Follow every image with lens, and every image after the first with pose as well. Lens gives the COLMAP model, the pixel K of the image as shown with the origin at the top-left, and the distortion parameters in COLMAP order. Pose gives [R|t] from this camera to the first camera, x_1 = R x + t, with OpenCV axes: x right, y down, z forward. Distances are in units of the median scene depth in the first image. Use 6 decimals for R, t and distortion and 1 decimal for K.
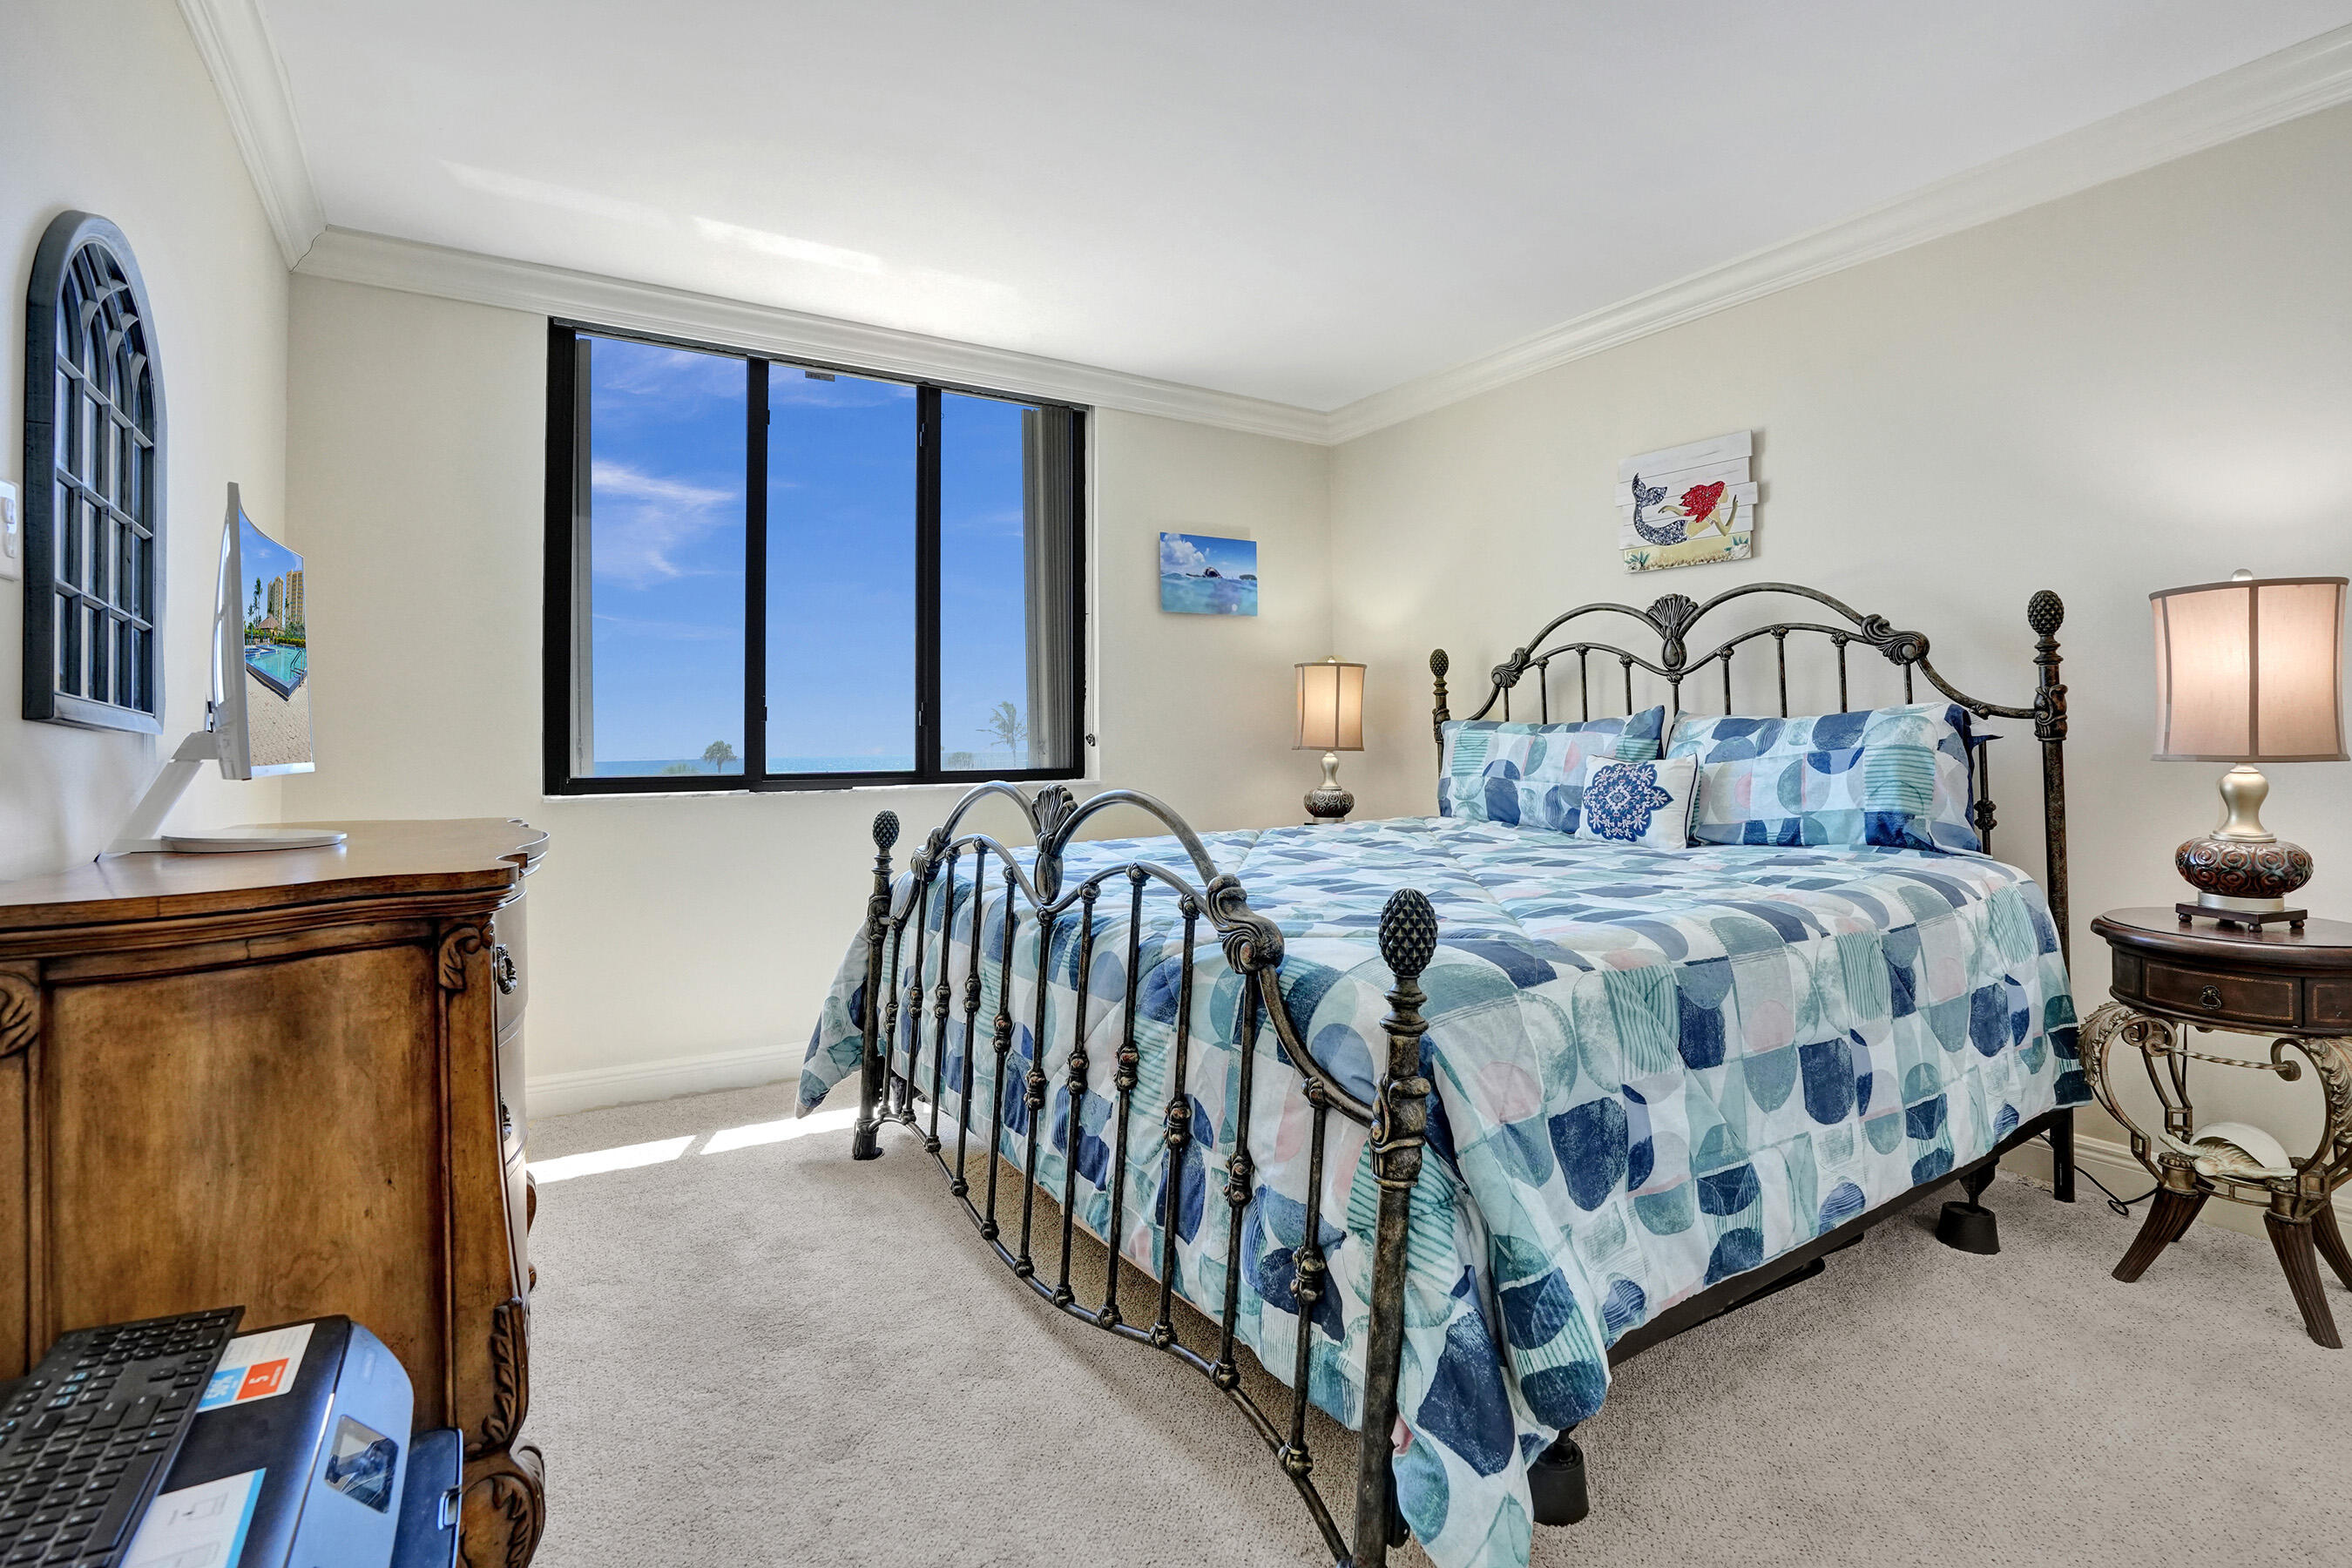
lens RADIAL K [[1126.2, 0, 1185.8], [0, 1126.2, 726.7], [0, 0, 1]] dist [-0.046018, 0.006870]
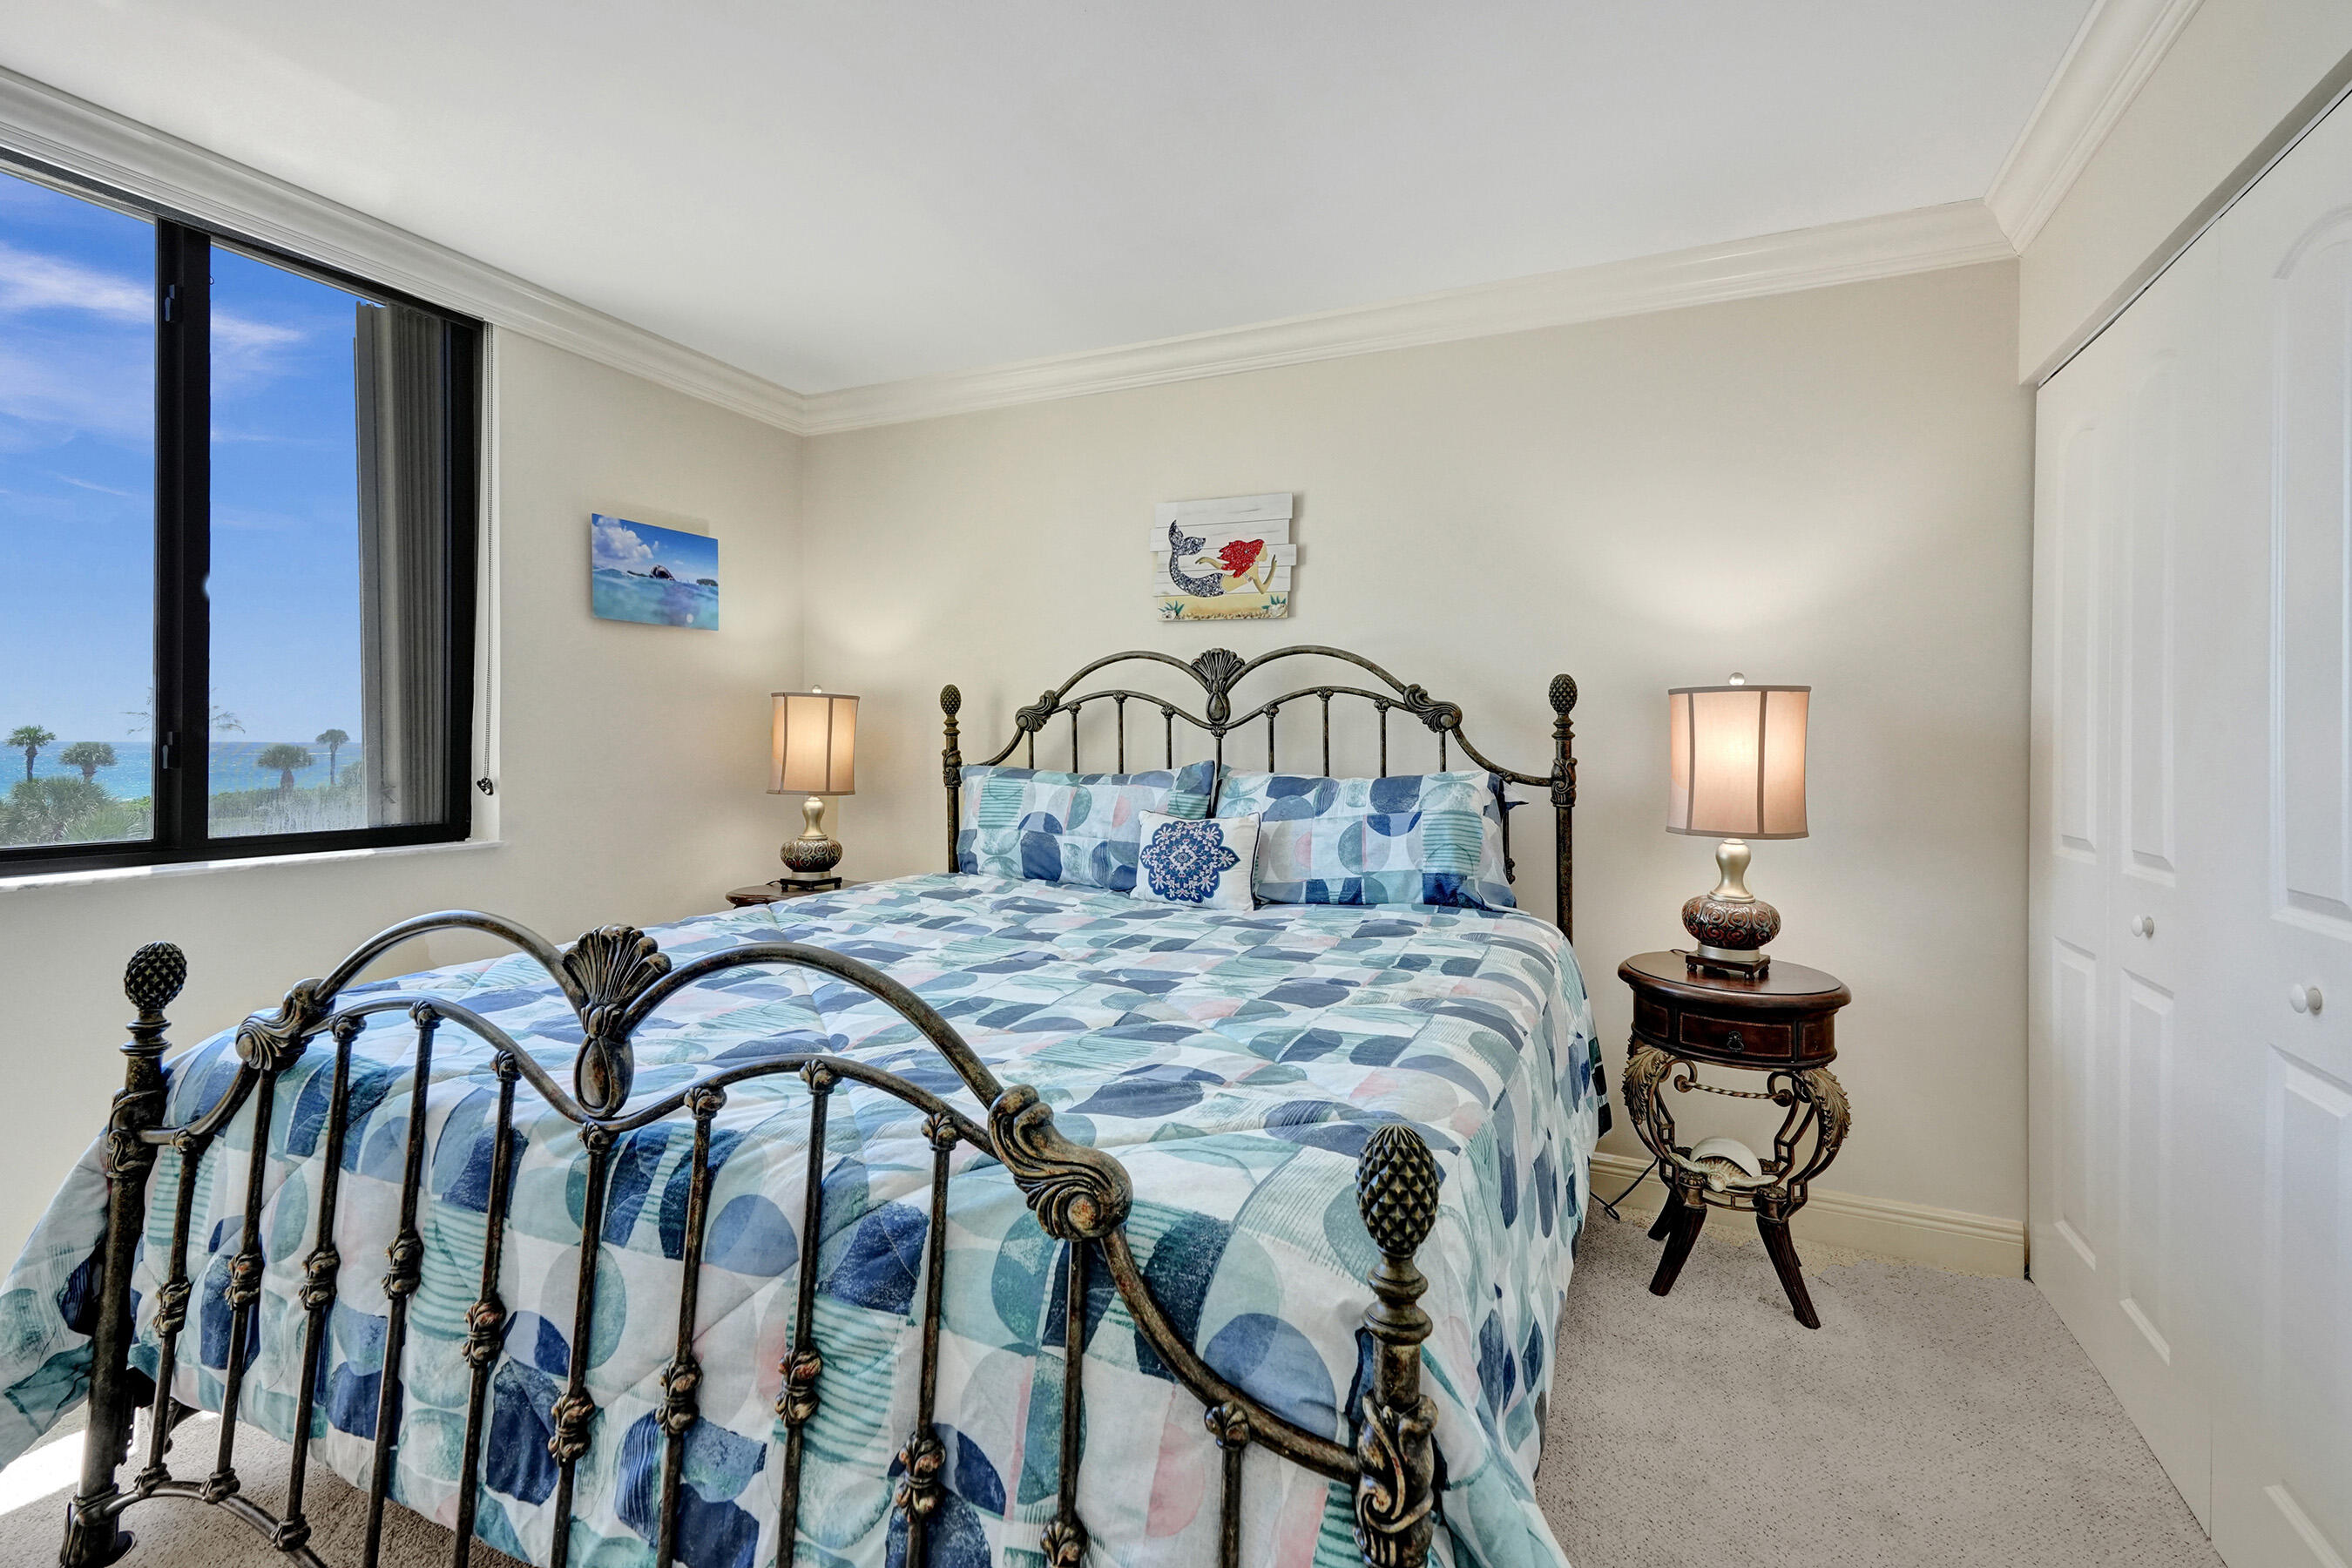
lens RADIAL K [[1079.9, 0, 1169.7], [0, 1079.9, 750.8], [0, 0, 1]] dist [0.047874, -0.013943]
pose [[0.842088, 0.009292, 0.539260, -0.142964], [-0.020754, 0.999669, 0.015183, -0.047637], [-0.538941, -0.023978, 0.842002, 0.241098]]
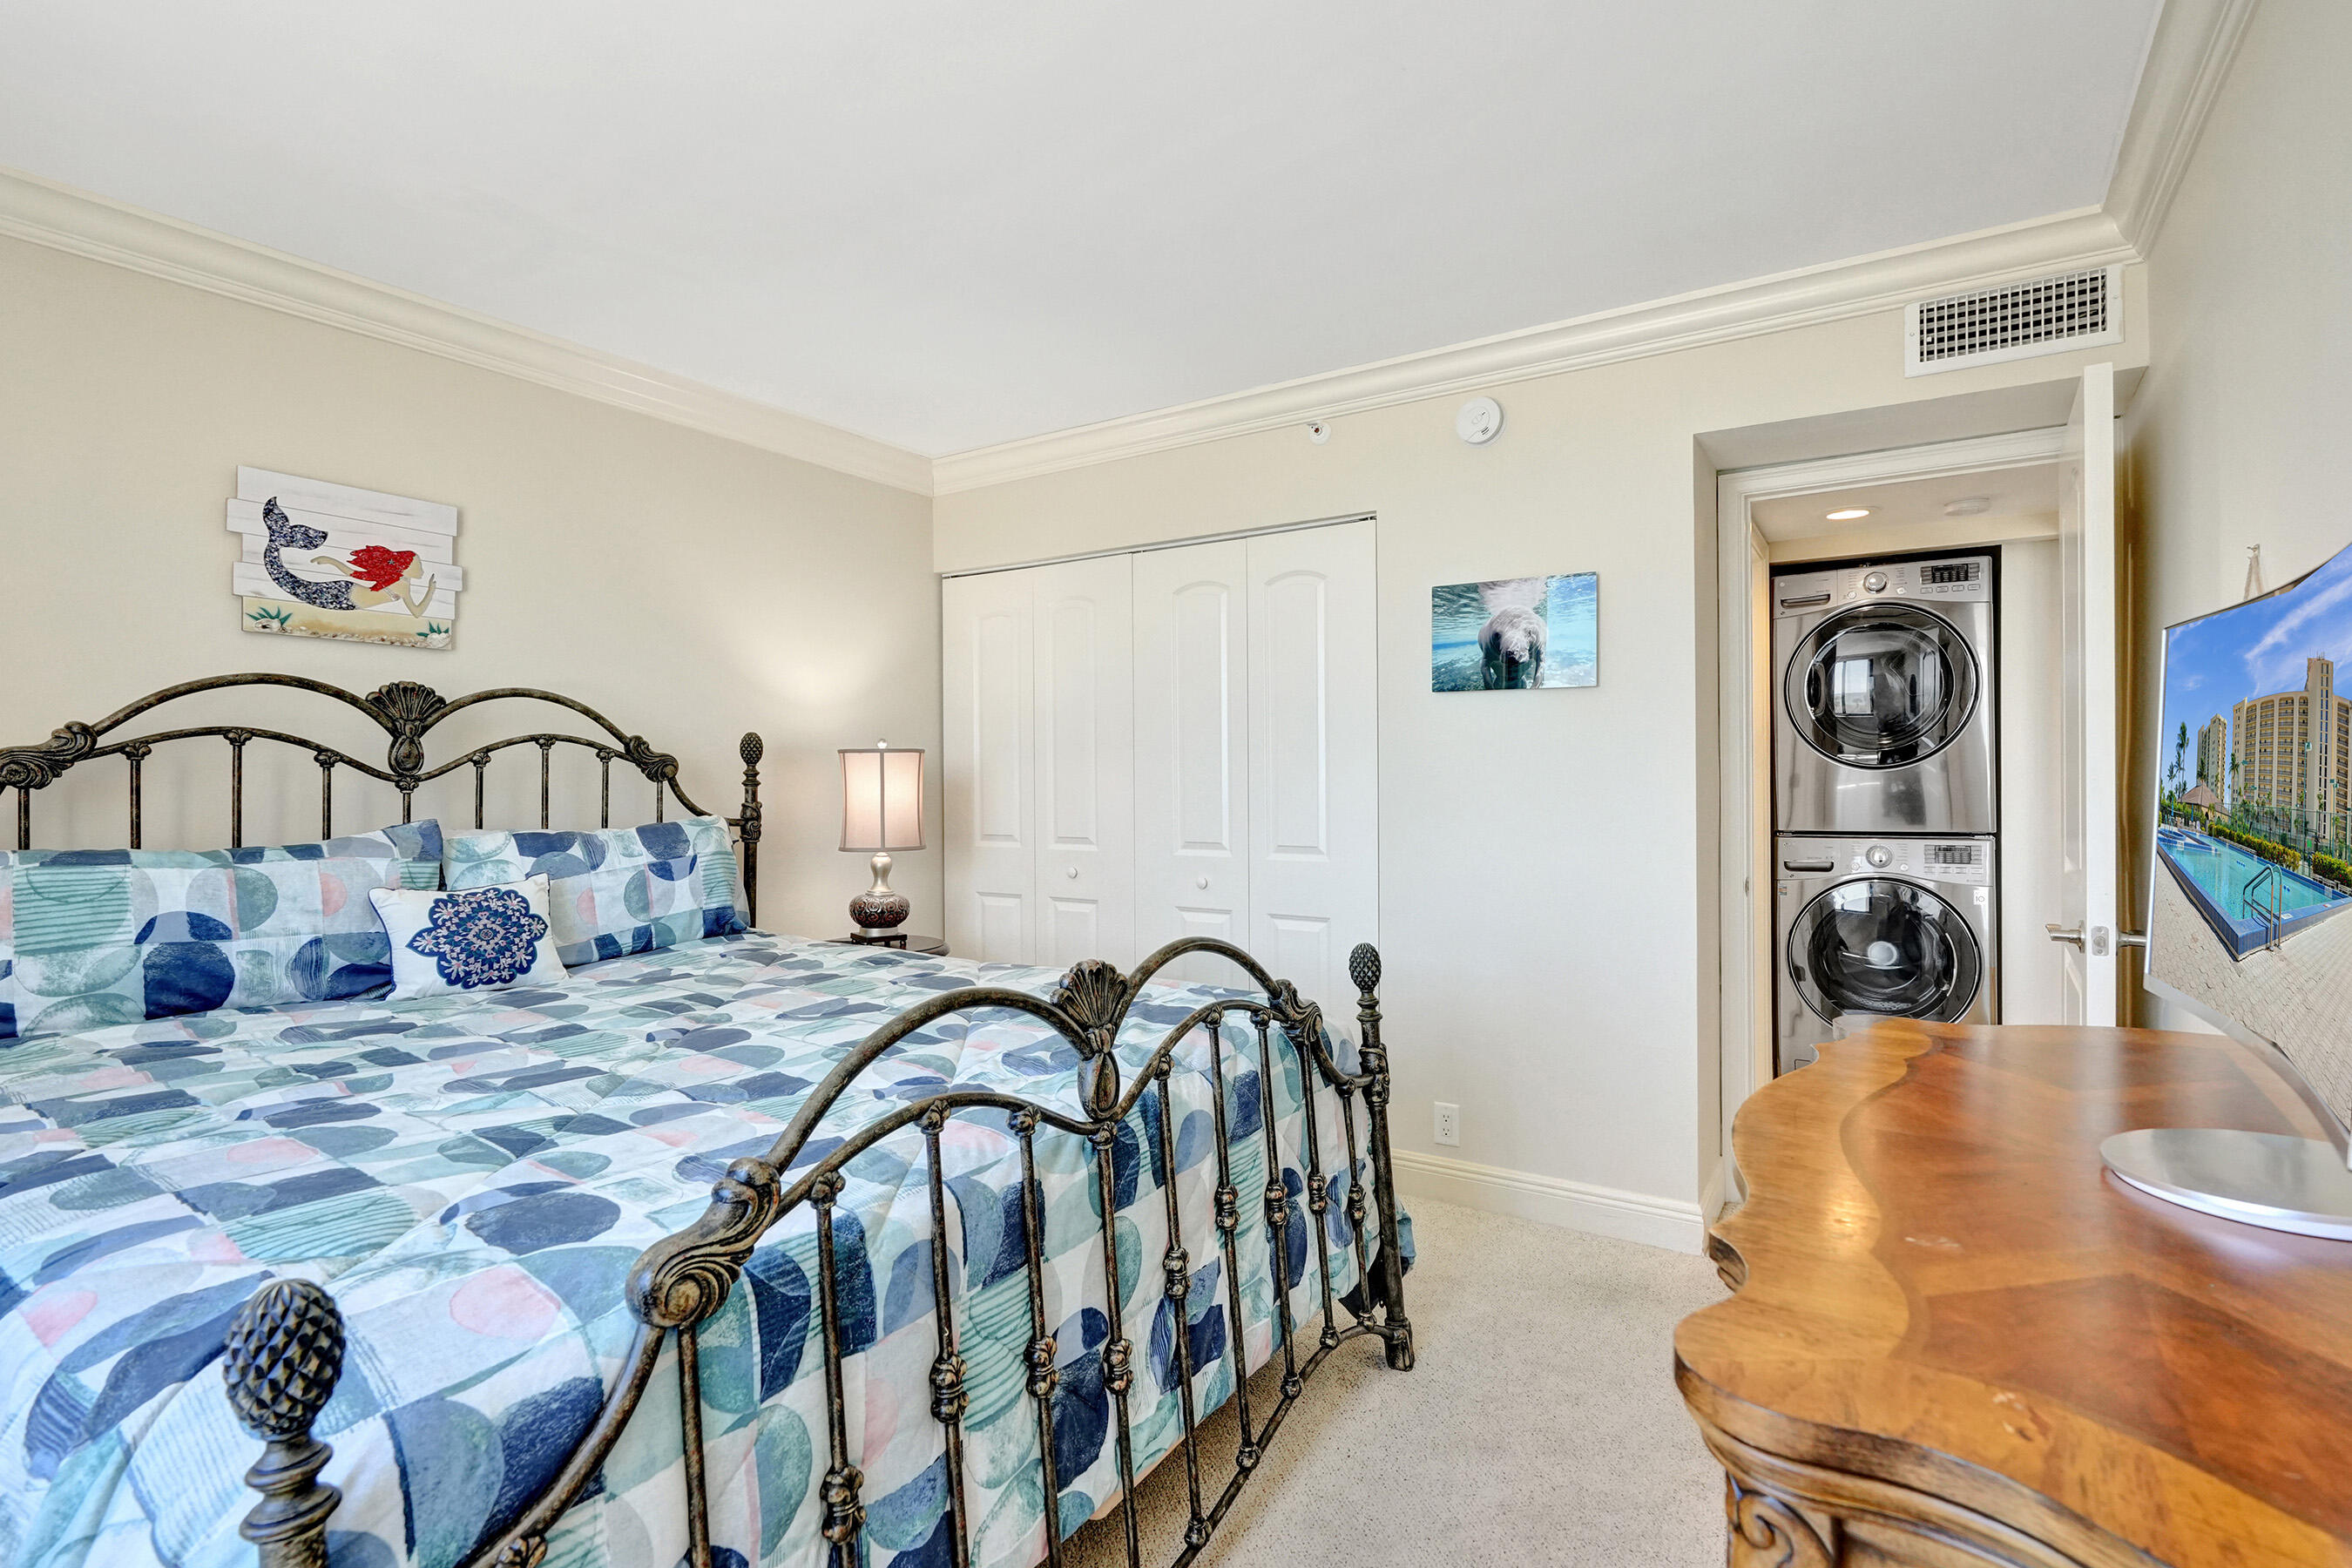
lens RADIAL K [[1148.2, 0, 1177.8], [0, 1148.2, 786.0], [0, 0, 1]] dist [0.000370, 0.000314]
pose [[-0.413468, -0.001113, 0.910518, -0.651957], [-0.002894, 0.999996, -0.000091, -0.051729], [-0.910514, -0.002673, -0.413470, 0.975720]]
